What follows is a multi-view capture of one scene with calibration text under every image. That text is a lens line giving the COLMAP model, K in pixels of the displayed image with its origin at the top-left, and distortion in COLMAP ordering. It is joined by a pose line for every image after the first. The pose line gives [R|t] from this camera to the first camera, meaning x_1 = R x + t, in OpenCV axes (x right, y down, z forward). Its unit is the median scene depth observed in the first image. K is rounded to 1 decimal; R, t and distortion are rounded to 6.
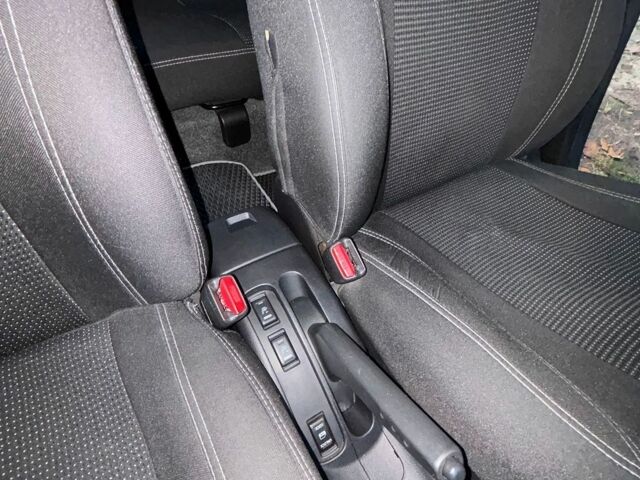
lens RADIAL K [[346.4, 0, 320.0], [0, 346.4, 240.0], [0, 0, 1]] dist [0.022264, -0.000122]
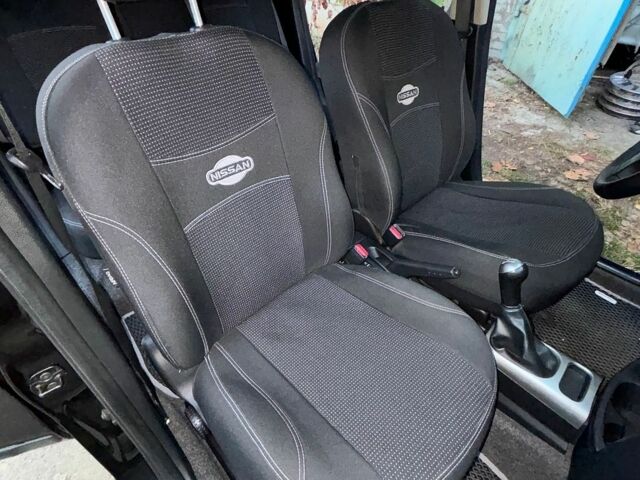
lens RADIAL K [[346.4, 0, 320.0], [0, 346.4, 240.0], [0, 0, 1]] dist [0.022264, -0.000122]
pose [[0.971384, -0.211007, 0.109042, -0.370844], [0.225628, 0.963196, -0.146097, 0.173564], [-0.074201, 0.166519, 0.983242, -0.688665]]
